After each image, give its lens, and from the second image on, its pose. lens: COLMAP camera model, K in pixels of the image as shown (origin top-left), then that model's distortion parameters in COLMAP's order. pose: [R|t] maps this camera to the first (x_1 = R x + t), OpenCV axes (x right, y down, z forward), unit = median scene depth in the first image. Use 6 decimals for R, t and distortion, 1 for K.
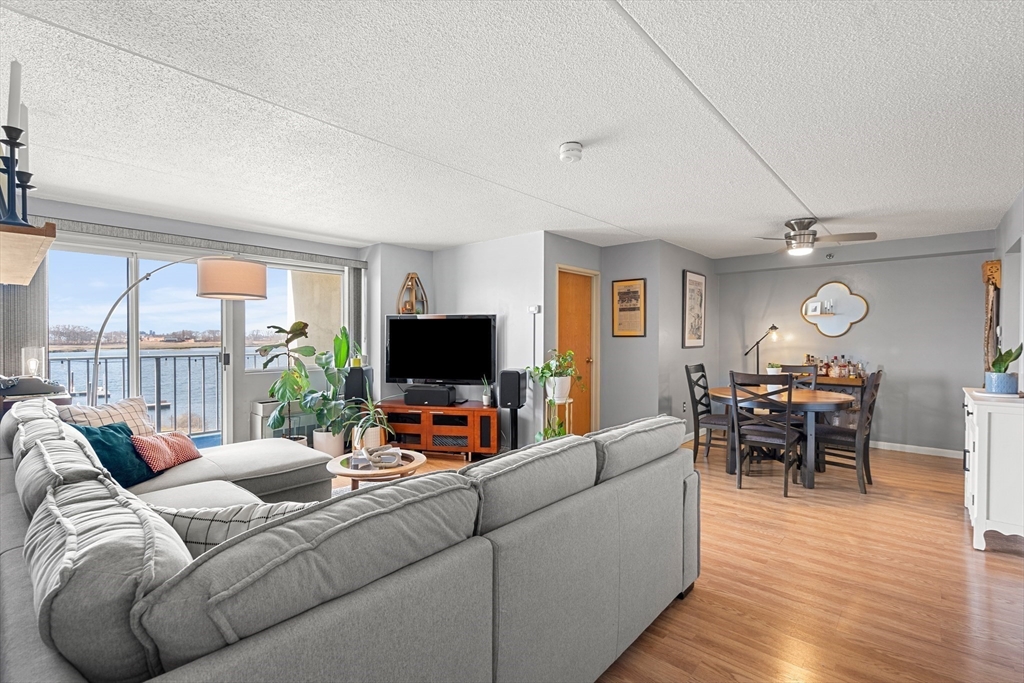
lens RADIAL K [[460.3, 0, 512.0], [0, 460.3, 341.5], [0, 0, 1]] dist [0.001621, 0.000517]
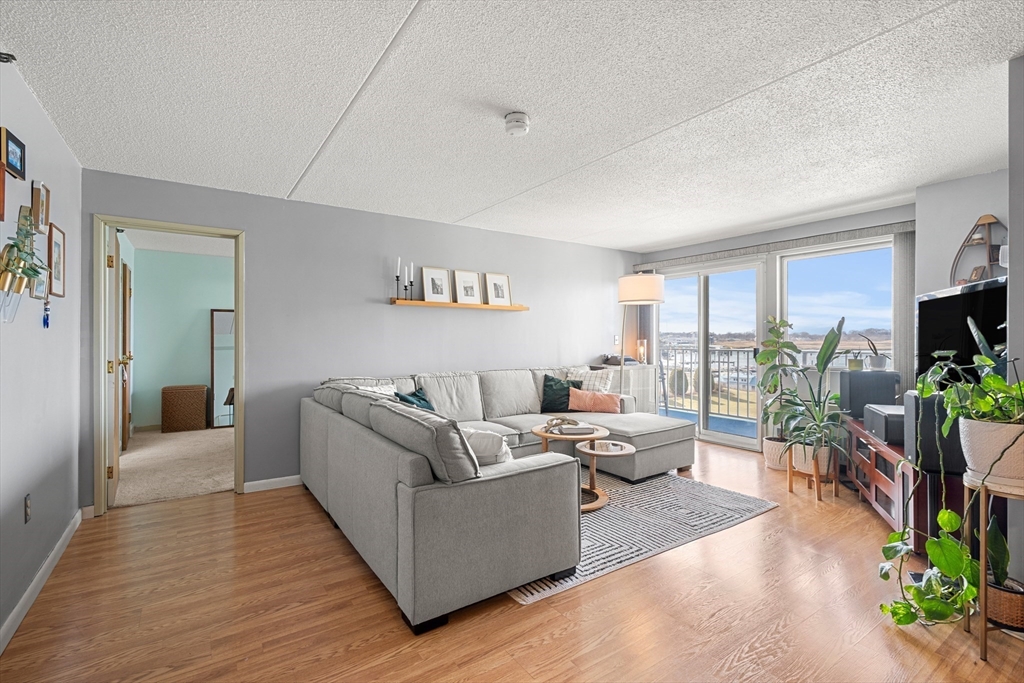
lens RADIAL K [[476.4, 0, 513.5], [0, 476.4, 338.1], [0, 0, 1]] dist [0.000065, 0.000185]
pose [[-0.240357, -0.004555, -0.970674, 0.541669], [-0.010270, 0.999945, -0.002149, 0.010300], [0.970630, 0.009452, -0.240390, 0.636307]]
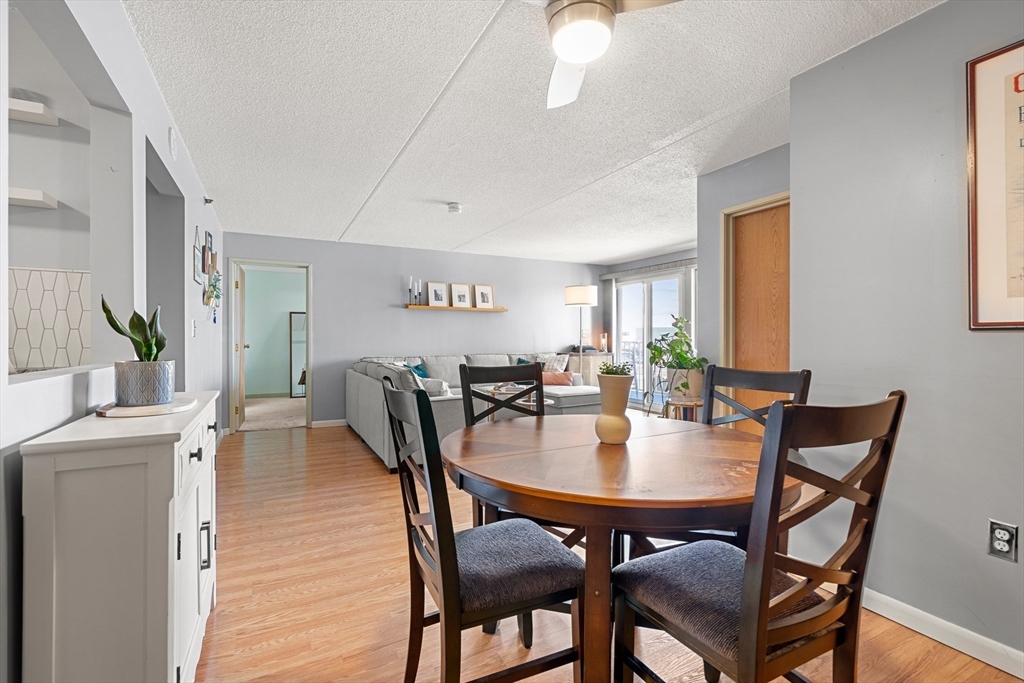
lens RADIAL K [[474.1, 0, 510.2], [0, 474.1, 338.0], [0, 0, 1]] dist [0.000801, -0.000039]
pose [[-0.356562, -0.002384, -0.934269, 0.835310], [-0.009908, 0.999950, 0.001230, 0.024334], [0.934219, 0.009695, -0.356568, 0.919924]]
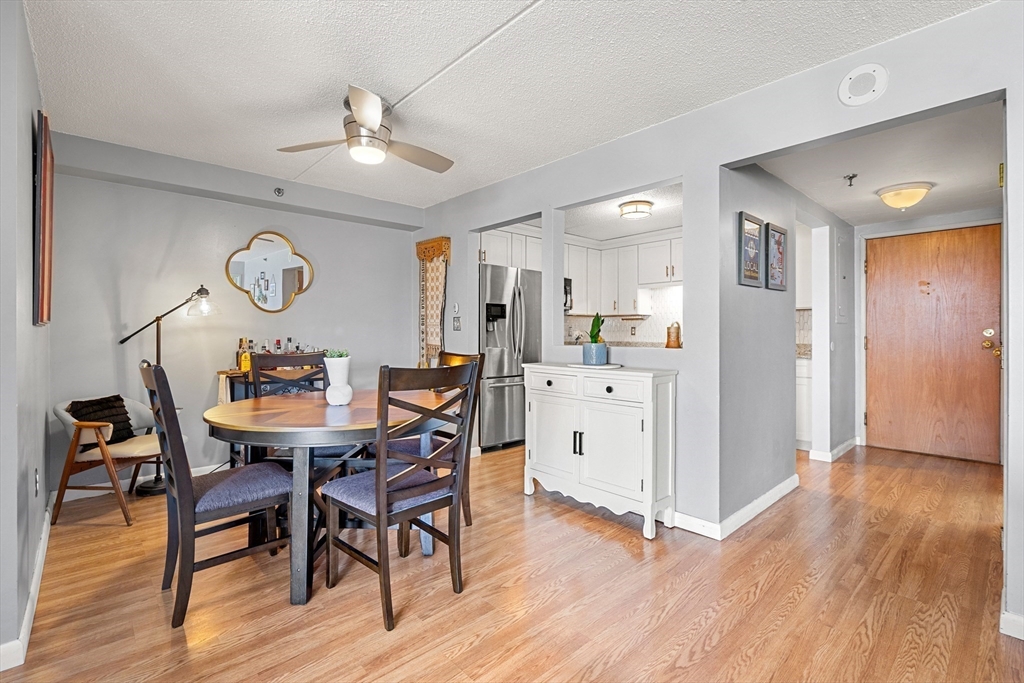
lens RADIAL K [[464.1, 0, 507.7], [0, 464.1, 338.5], [0, 0, 1]] dist [-0.004816, -0.000302]
pose [[0.106443, -0.015899, 0.994192, 0.049863], [0.009448, 0.999843, 0.014978, 0.025417], [-0.994274, 0.007799, 0.106577, 0.650107]]
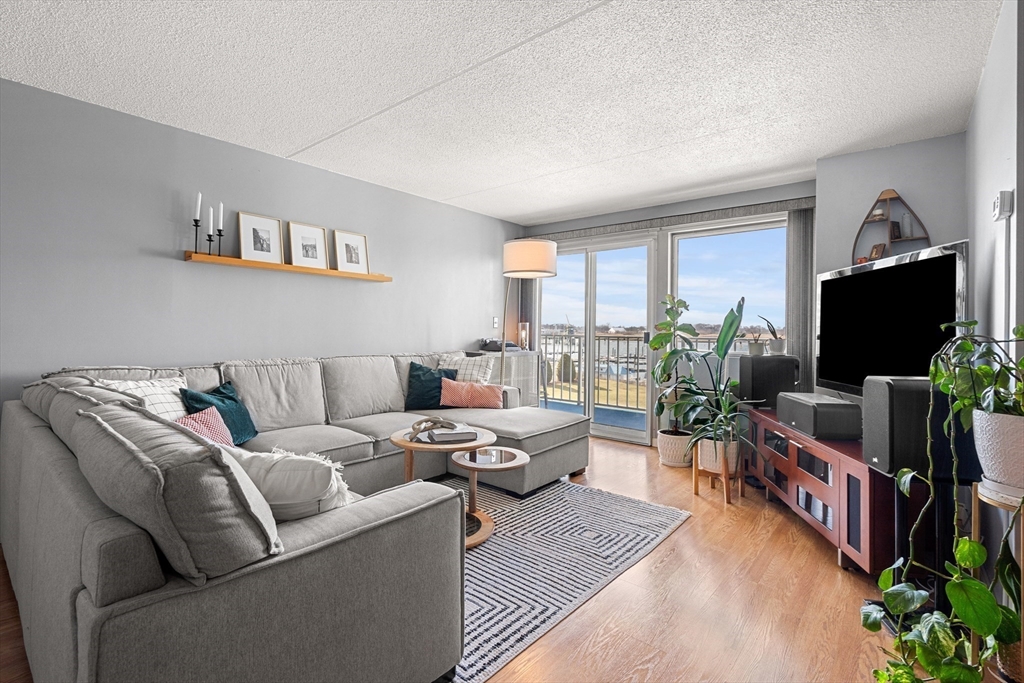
lens RADIAL K [[481.1, 0, 511.0], [0, 481.1, 323.4], [0, 0, 1]] dist [0.000756, 0.001337]
pose [[0.026039, -0.016222, -0.999529, 0.370731], [-0.023889, 0.999573, -0.016845, 0.028142], [0.999375, 0.024316, 0.025641, 0.606654]]
